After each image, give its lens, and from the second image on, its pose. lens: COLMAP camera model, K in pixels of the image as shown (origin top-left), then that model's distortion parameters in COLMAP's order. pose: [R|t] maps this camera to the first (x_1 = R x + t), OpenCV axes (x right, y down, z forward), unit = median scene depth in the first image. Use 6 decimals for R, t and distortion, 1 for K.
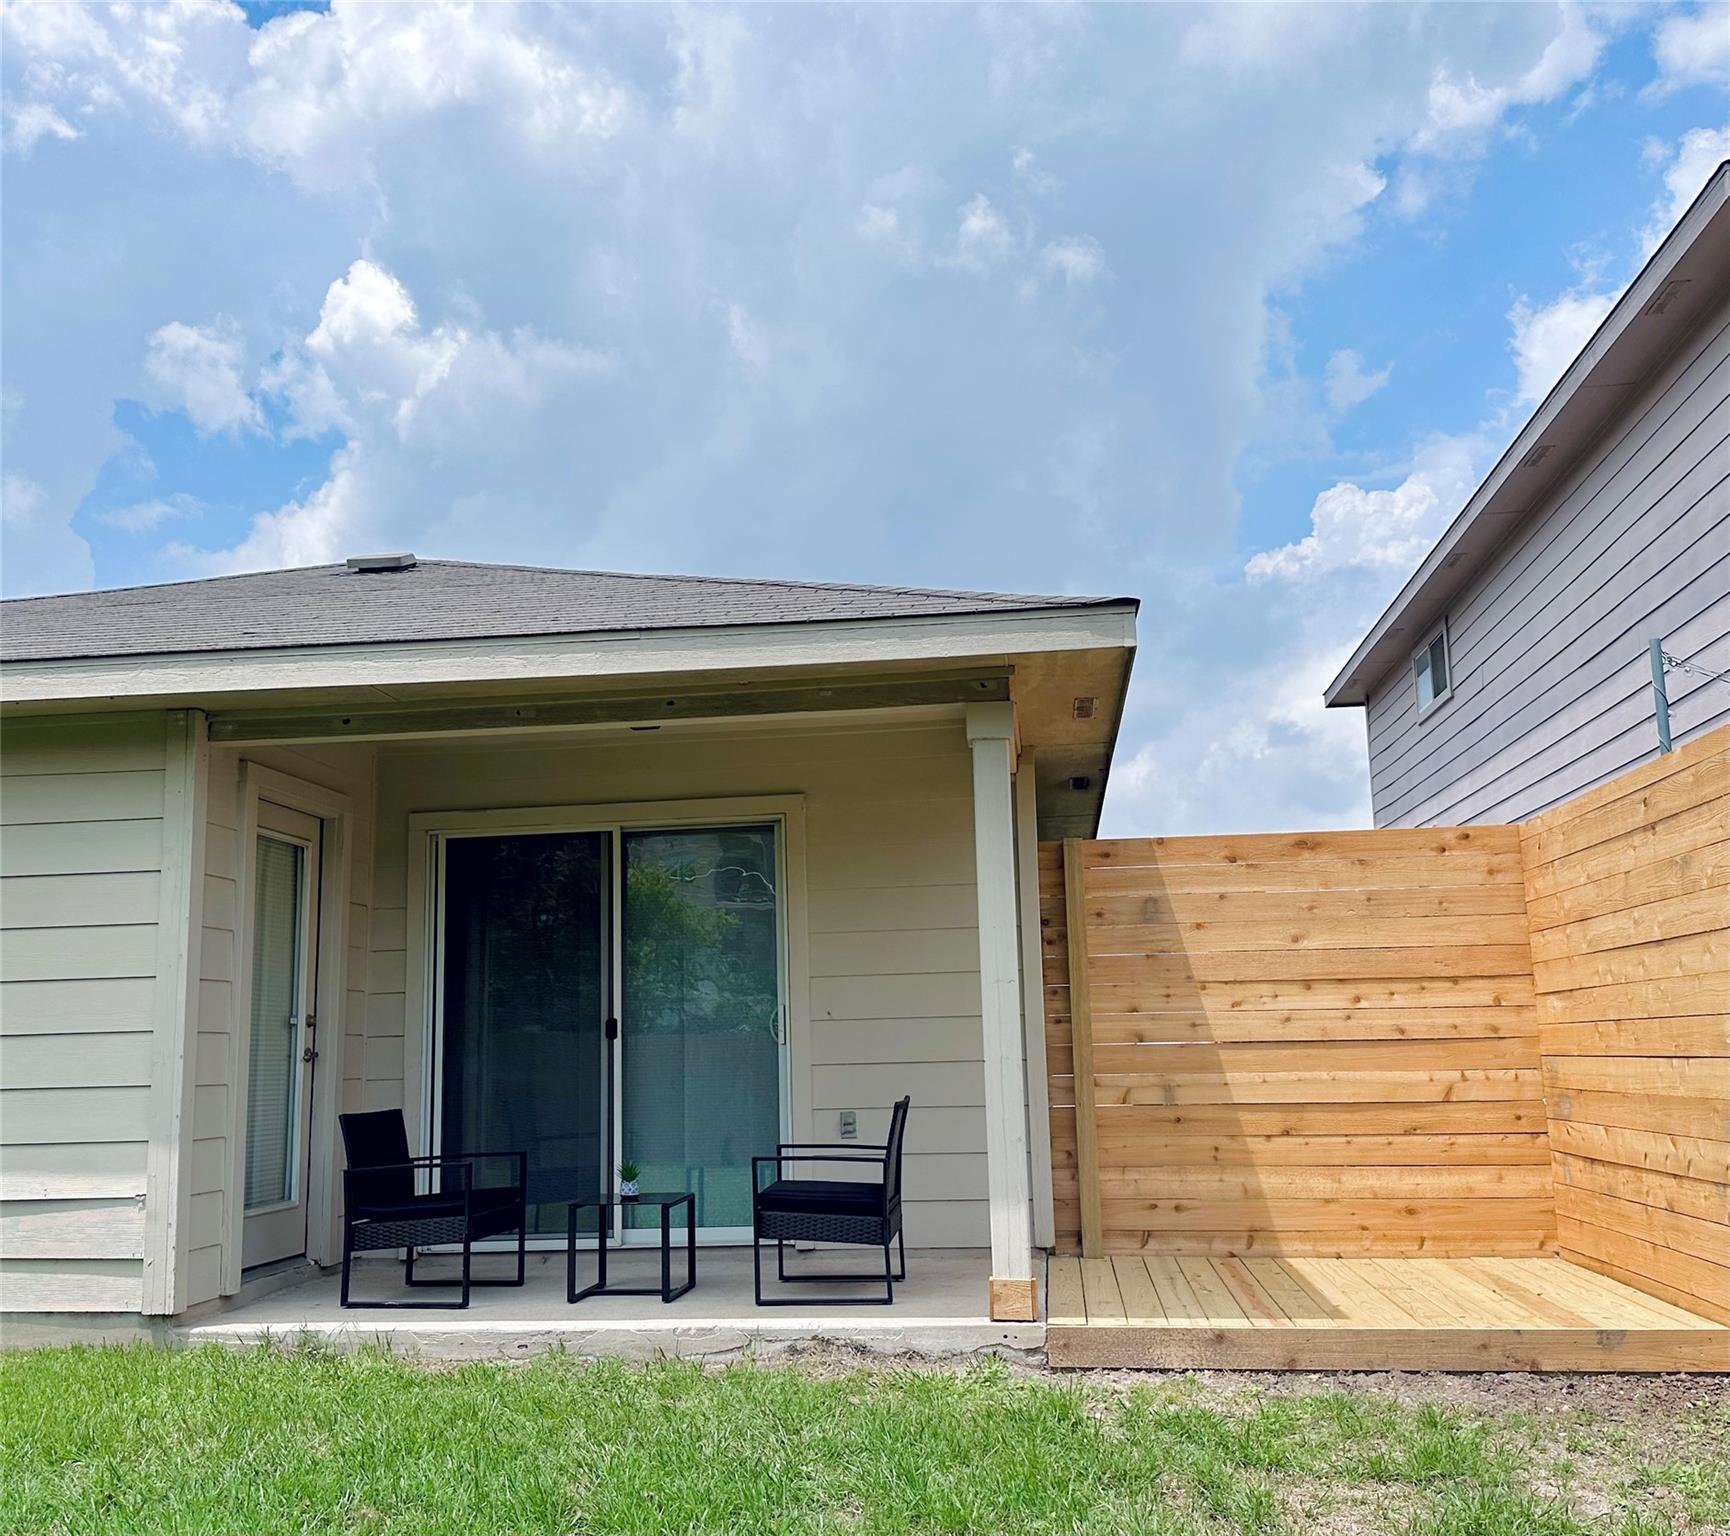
lens RADIAL K [[1587.1, 0, 860.7], [0, 1587.1, 802.6], [0, 0, 1]] dist [0.147639, -0.295759]
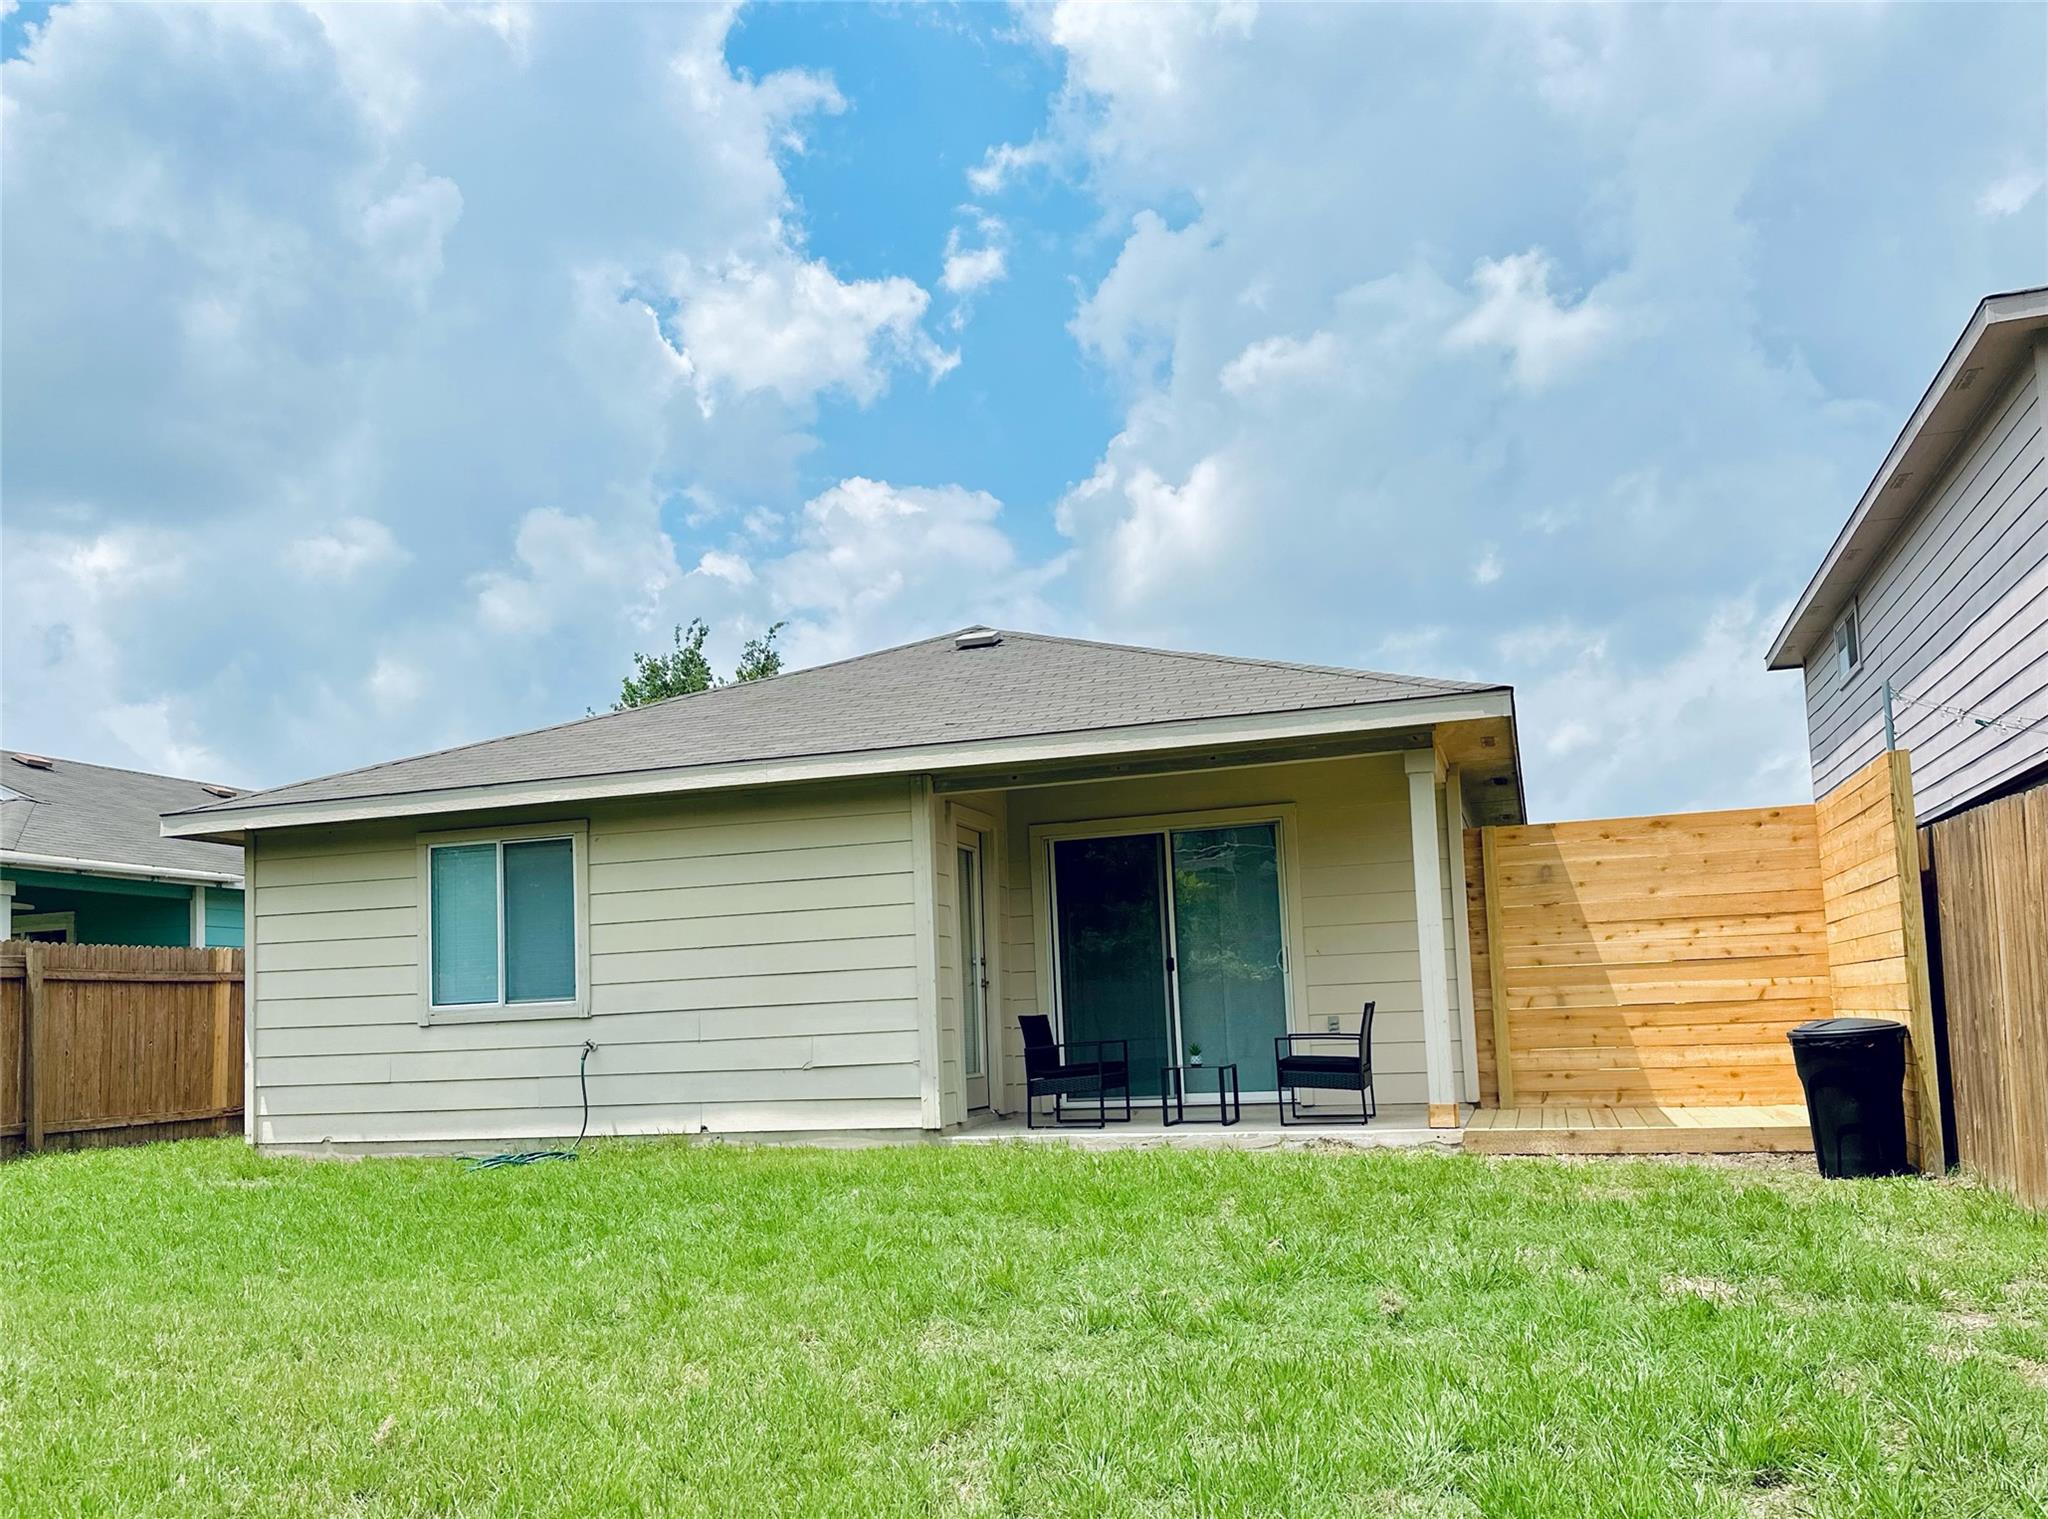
lens RADIAL K [[1679.8, 0, 978.8], [0, 1679.8, 885.0], [0, 0, 1]] dist [0.118019, -0.296386]
pose [[0.978840, -0.031955, -0.202116, -0.009689], [0.047436, 0.996260, 0.072218, -0.058814], [0.199053, -0.080278, 0.976695, -0.606716]]
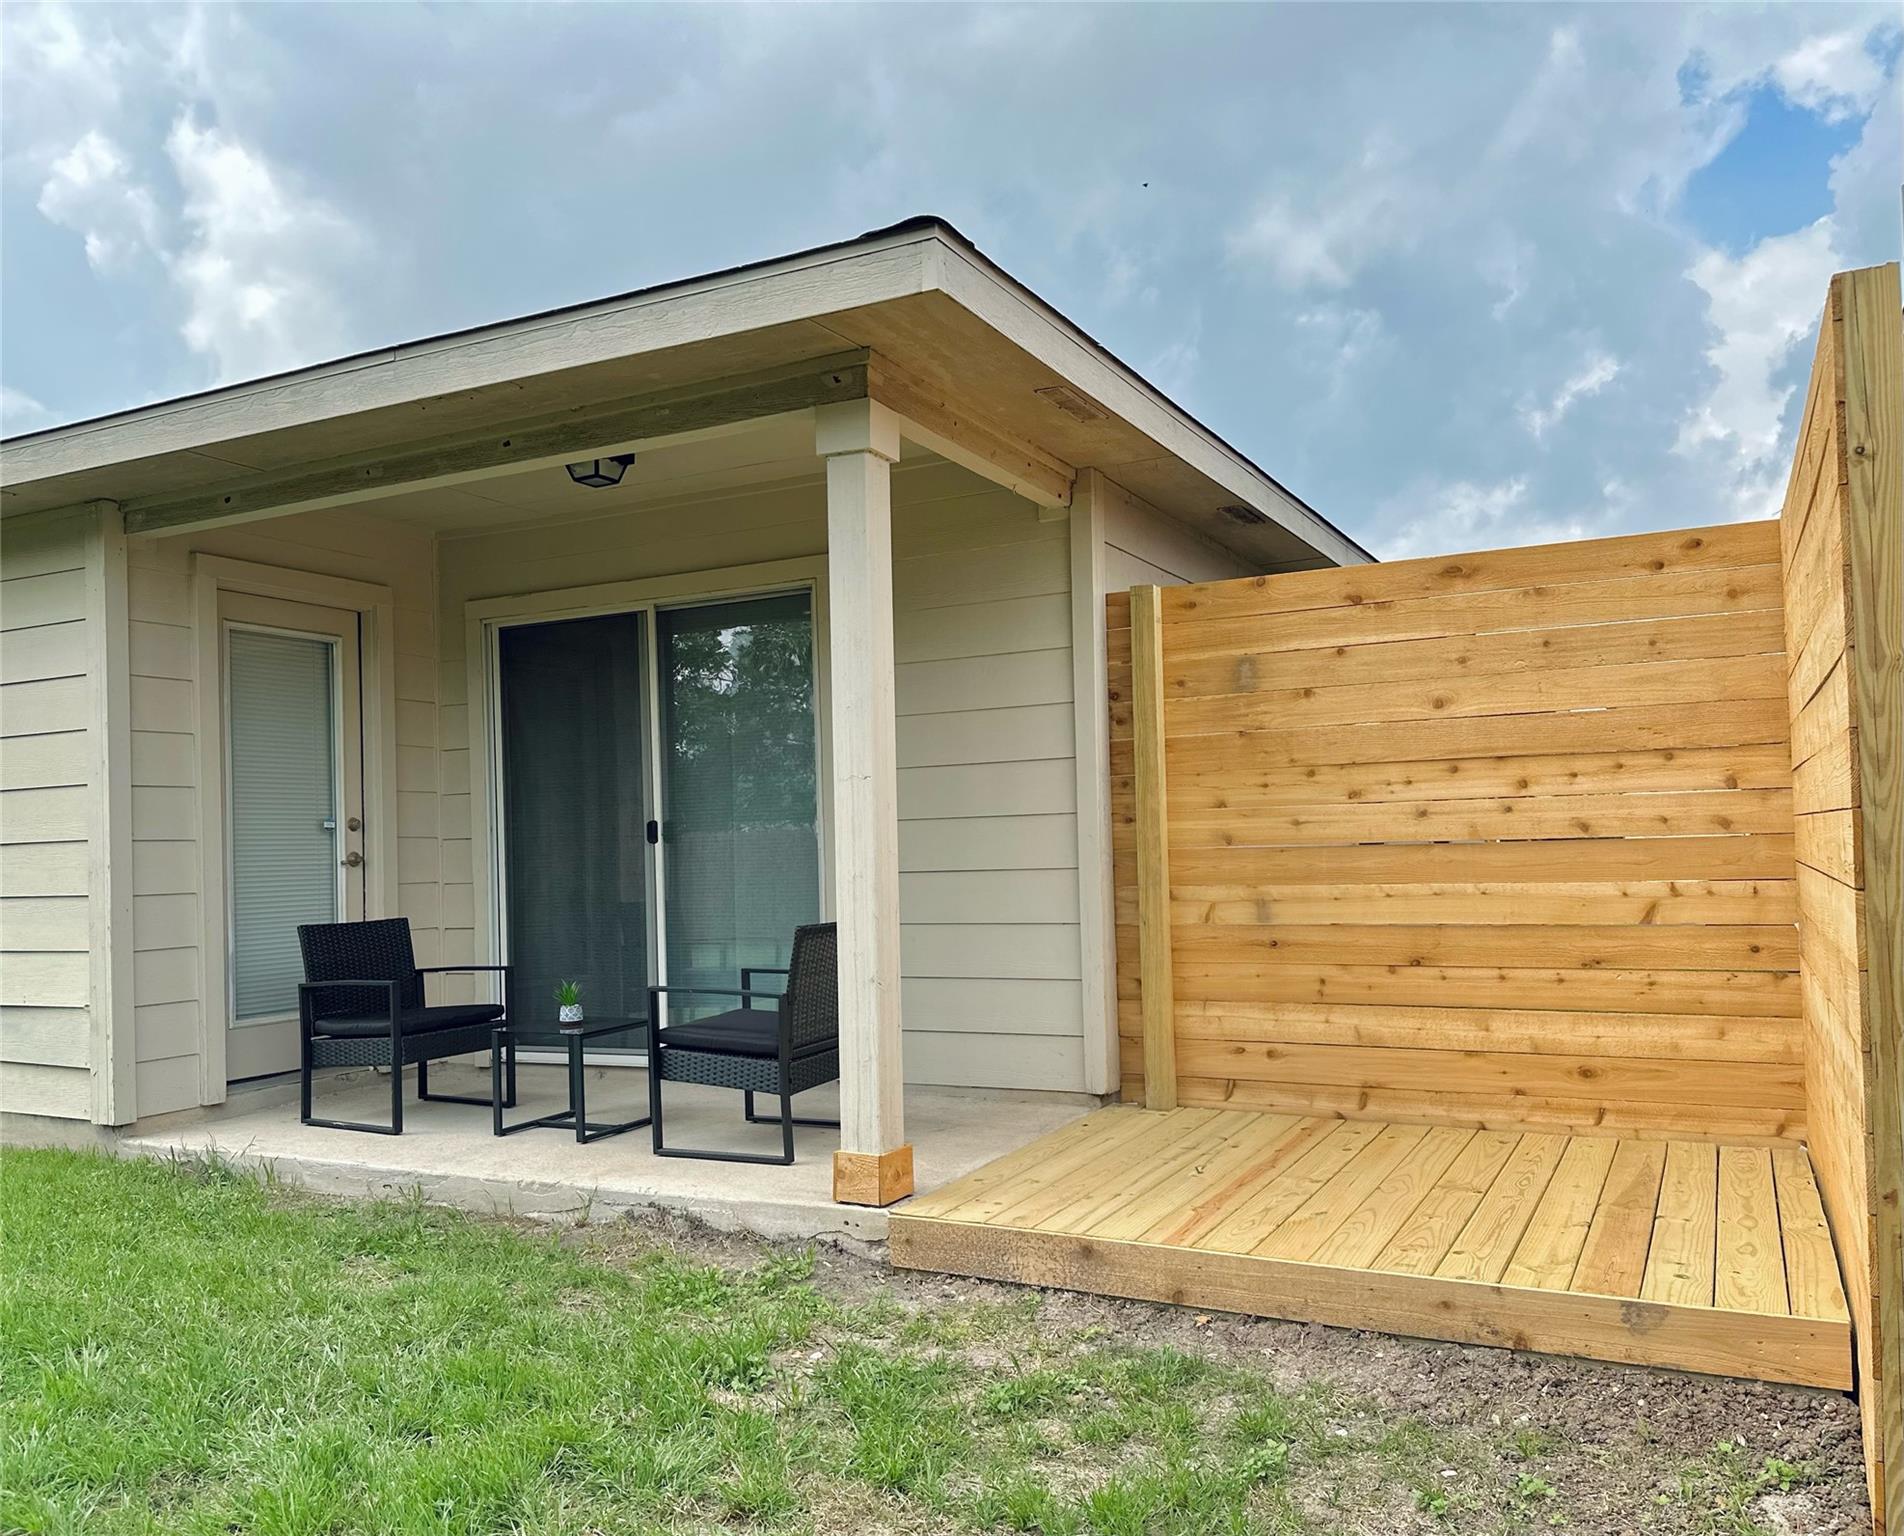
lens RADIAL K [[1511.4, 0, 946.6], [0, 1511.4, 813.6], [0, 0, 1]] dist [0.148149, -0.294383]
pose [[0.936563, -0.010329, -0.350346, 0.311207], [0.060099, 0.989494, 0.131488, 0.030033], [0.345307, -0.144202, 0.927345, 0.275685]]
